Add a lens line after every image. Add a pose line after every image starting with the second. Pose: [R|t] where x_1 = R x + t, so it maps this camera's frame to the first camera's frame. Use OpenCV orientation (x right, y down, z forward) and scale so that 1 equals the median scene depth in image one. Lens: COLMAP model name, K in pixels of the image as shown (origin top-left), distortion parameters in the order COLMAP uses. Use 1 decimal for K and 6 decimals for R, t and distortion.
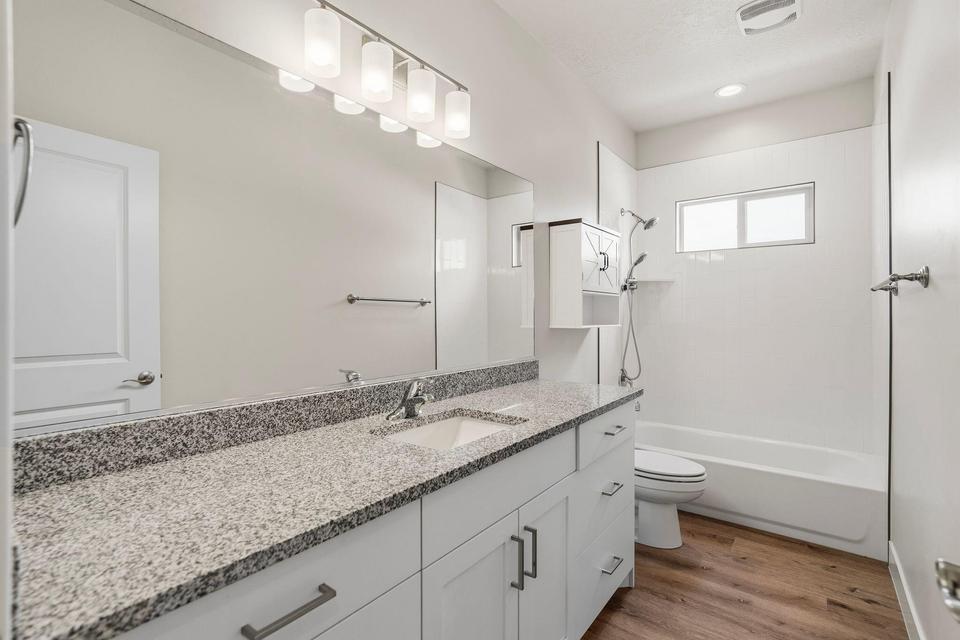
lens RADIAL K [[455.4, 0, 479.7], [0, 455.4, 313.5], [0, 0, 1]] dist [0.008962, 0.000424]
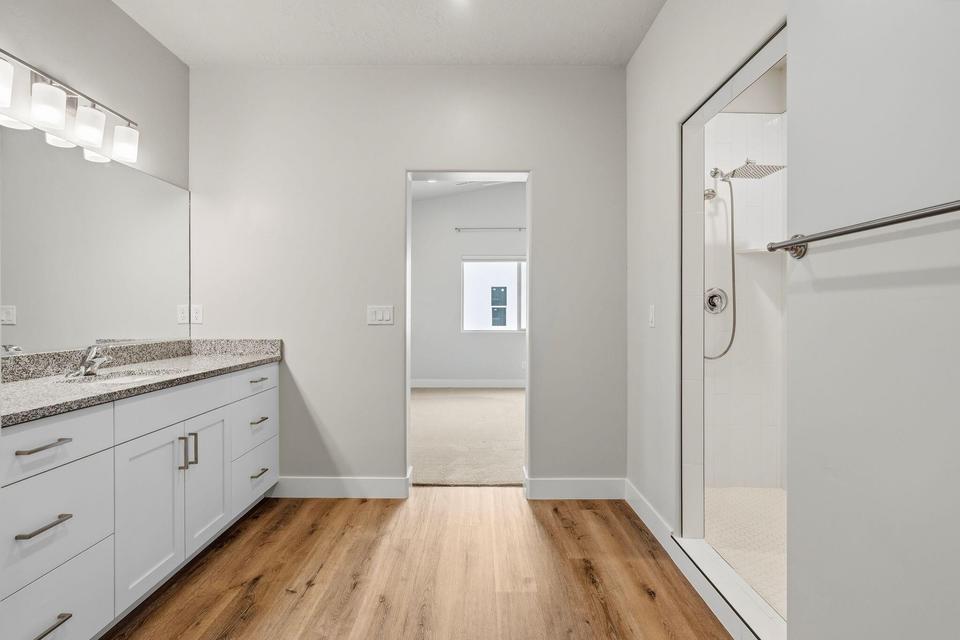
lens RADIAL K [[467.5, 0, 496.0], [0, 467.5, 312.7], [0, 0, 1]] dist [0.000780, 0.000006]
pose [[0.793617, -0.005370, 0.608394, -0.036661], [0.003113, 0.999984, 0.004765, 0.039376], [-0.608409, -0.001888, 0.793621, -0.841610]]
